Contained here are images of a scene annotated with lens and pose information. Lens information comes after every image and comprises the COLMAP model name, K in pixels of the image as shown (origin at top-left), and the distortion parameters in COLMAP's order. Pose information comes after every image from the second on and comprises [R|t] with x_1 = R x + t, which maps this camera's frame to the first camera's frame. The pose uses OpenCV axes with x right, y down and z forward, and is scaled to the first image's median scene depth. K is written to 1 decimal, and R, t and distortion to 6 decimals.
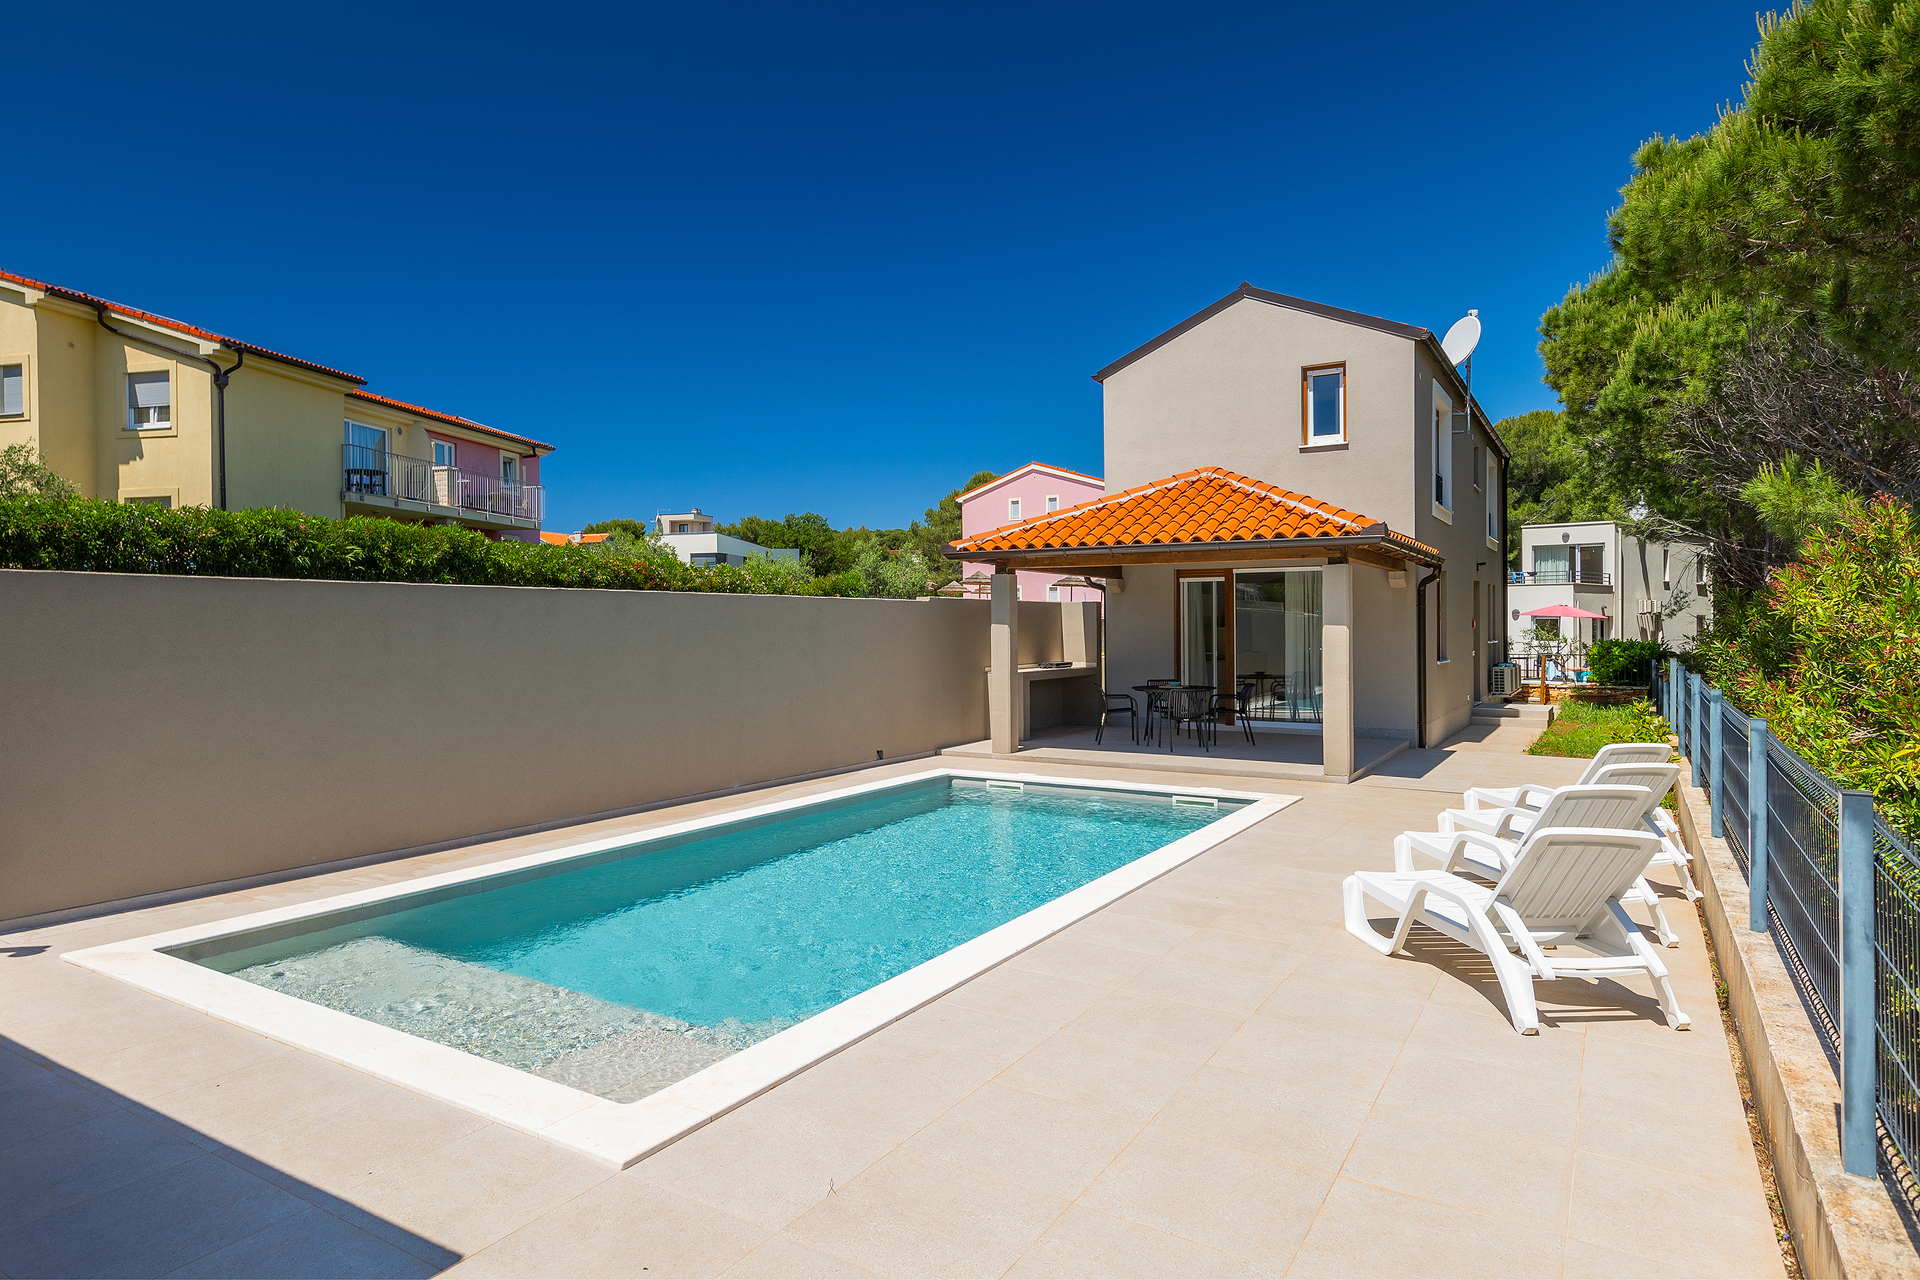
lens RADIAL K [[1085.3, 0, 945.2], [0, 1085.3, 633.7], [0, 0, 1]] dist [0.007173, -0.002243]
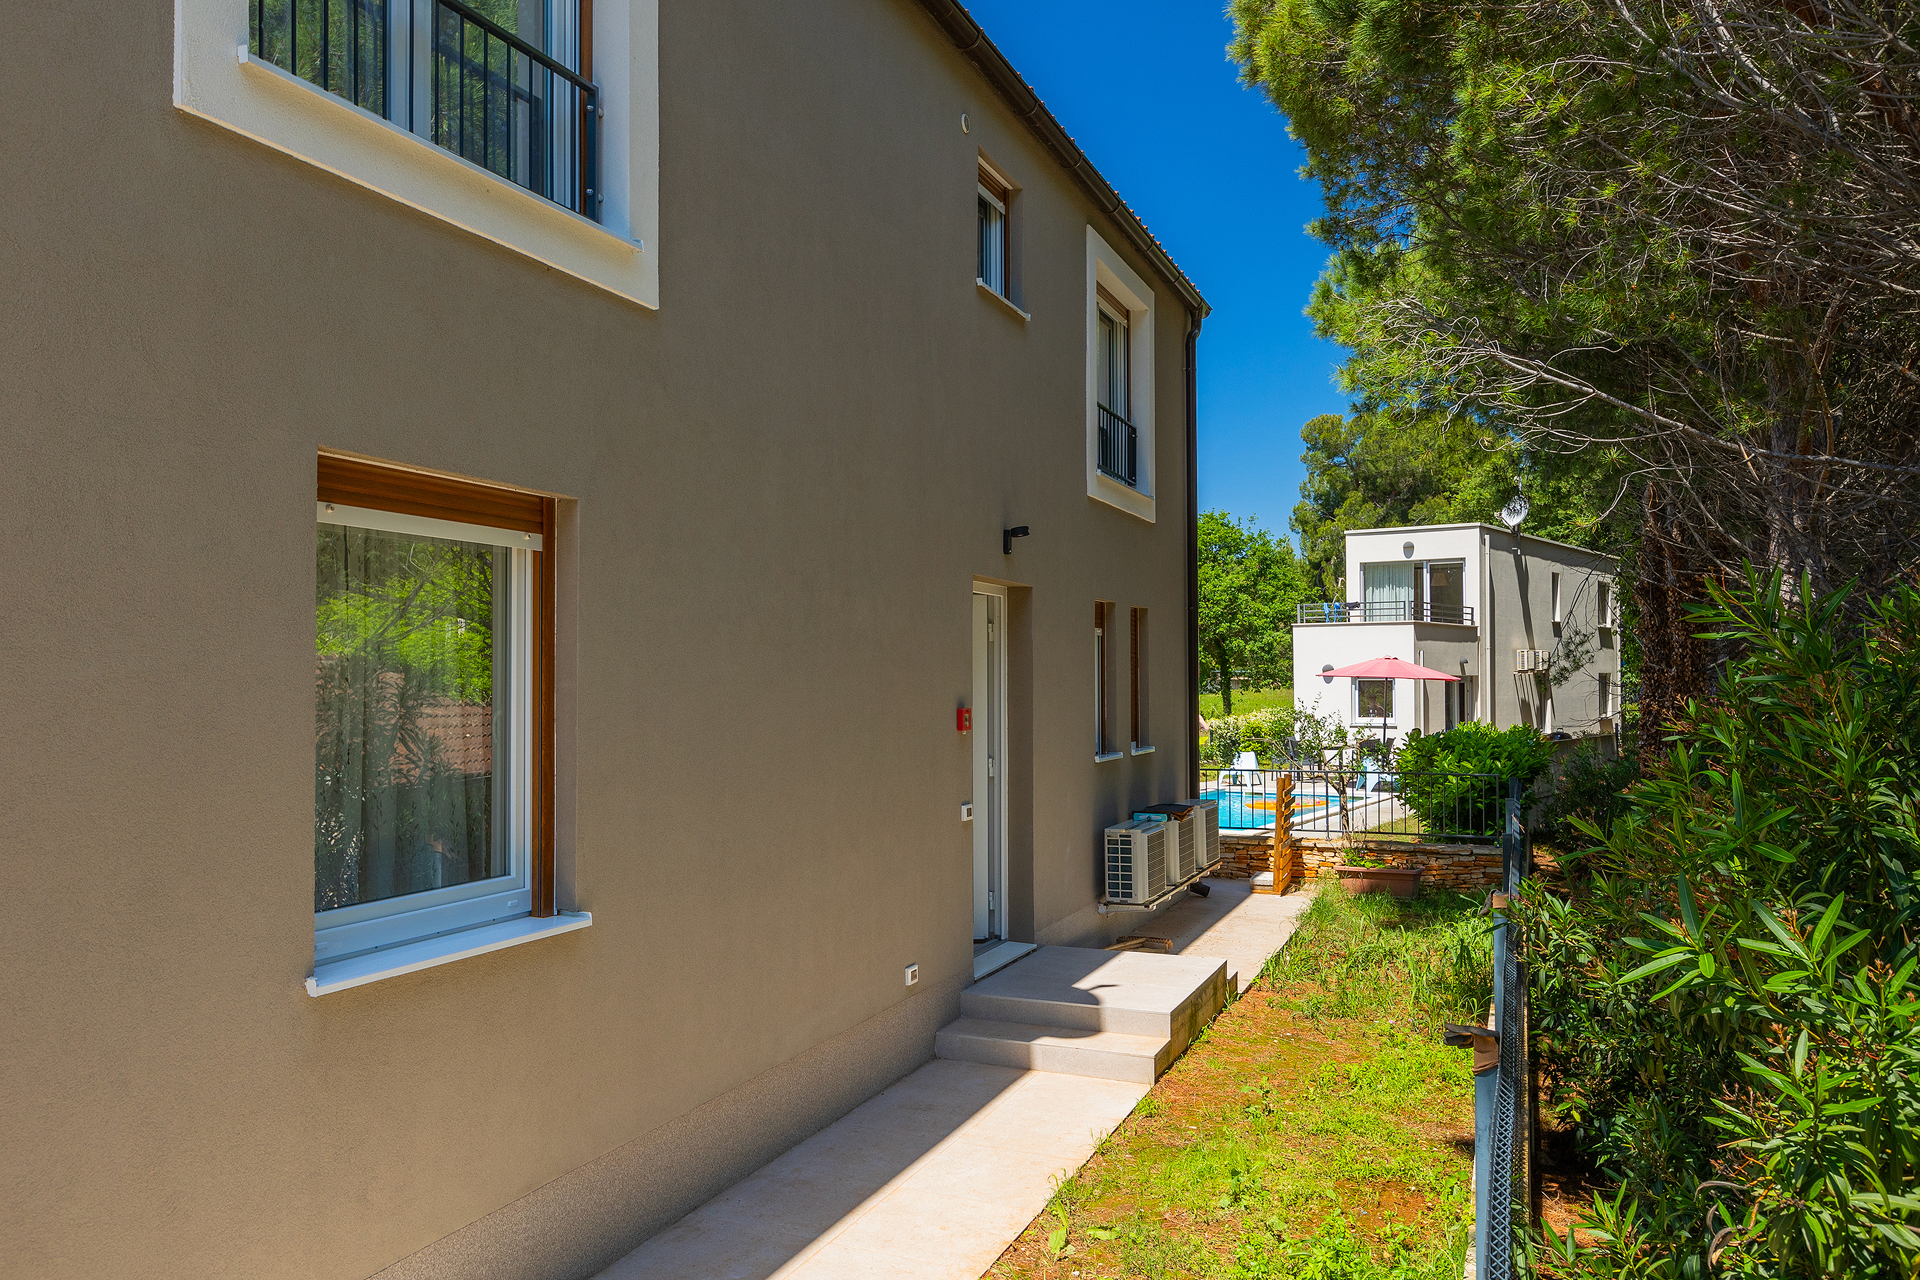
lens RADIAL K [[1433.5, 0, 966.7], [0, 1433.5, 640.0], [0, 0, 1]] dist [0.050258, -0.025431]
pose [[0.981269, 0.010508, 0.192355, 0.166308], [-0.003861, 0.999383, -0.034900, -0.006924], [-0.192603, 0.033503, 0.980705, 0.244498]]
